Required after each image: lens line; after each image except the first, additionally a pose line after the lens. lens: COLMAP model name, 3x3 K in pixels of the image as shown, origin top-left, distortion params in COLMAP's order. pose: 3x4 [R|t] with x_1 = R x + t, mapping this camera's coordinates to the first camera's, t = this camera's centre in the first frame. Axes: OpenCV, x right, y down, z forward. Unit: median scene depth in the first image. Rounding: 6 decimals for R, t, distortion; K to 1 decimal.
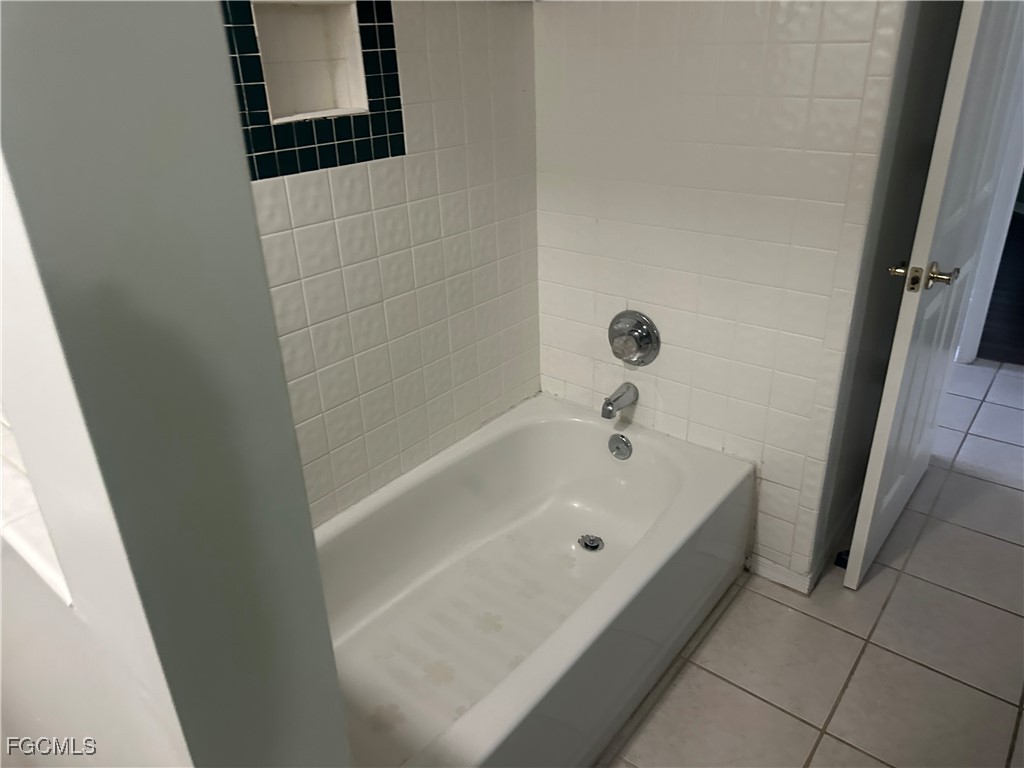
lens RADIAL K [[722.4, 0, 514.6], [0, 722.4, 377.8], [0, 0, 1]] dist [0.046198, -0.041496]
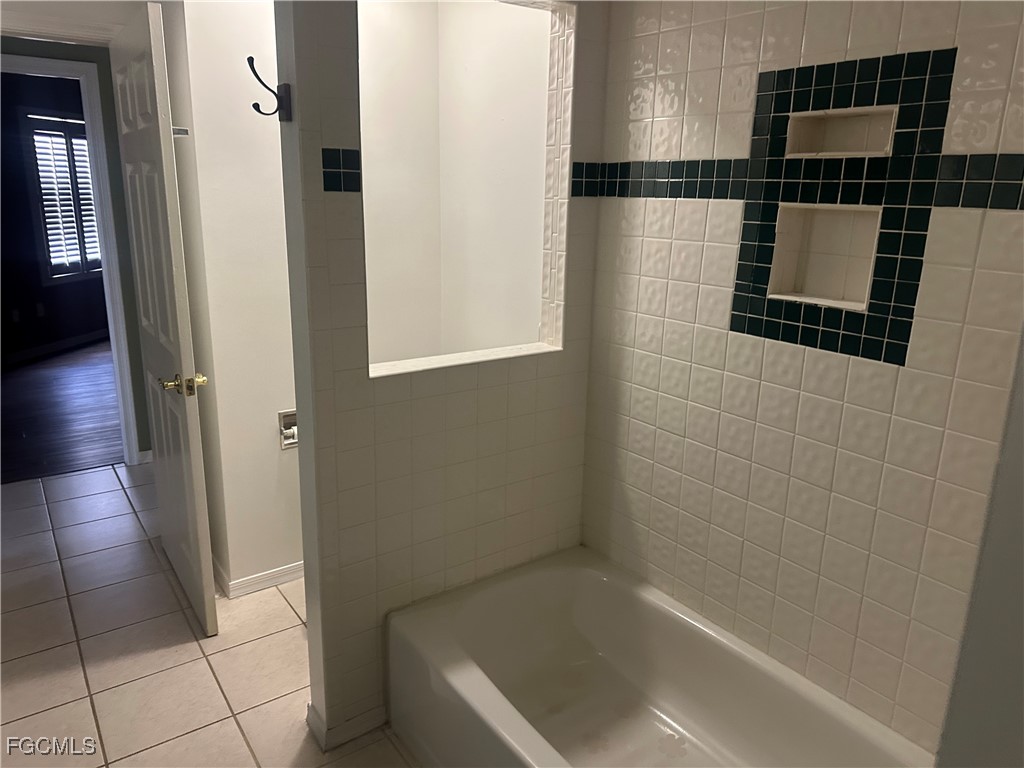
lens RADIAL K [[722.4, 0, 513.8], [0, 722.4, 389.4], [0, 0, 1]] dist [0.046198, -0.041496]
pose [[-0.236963, 0.278864, -0.930636, 0.872524], [-0.439440, 0.823558, 0.358670, -0.423029], [0.866453, 0.493950, -0.072609, 0.704882]]
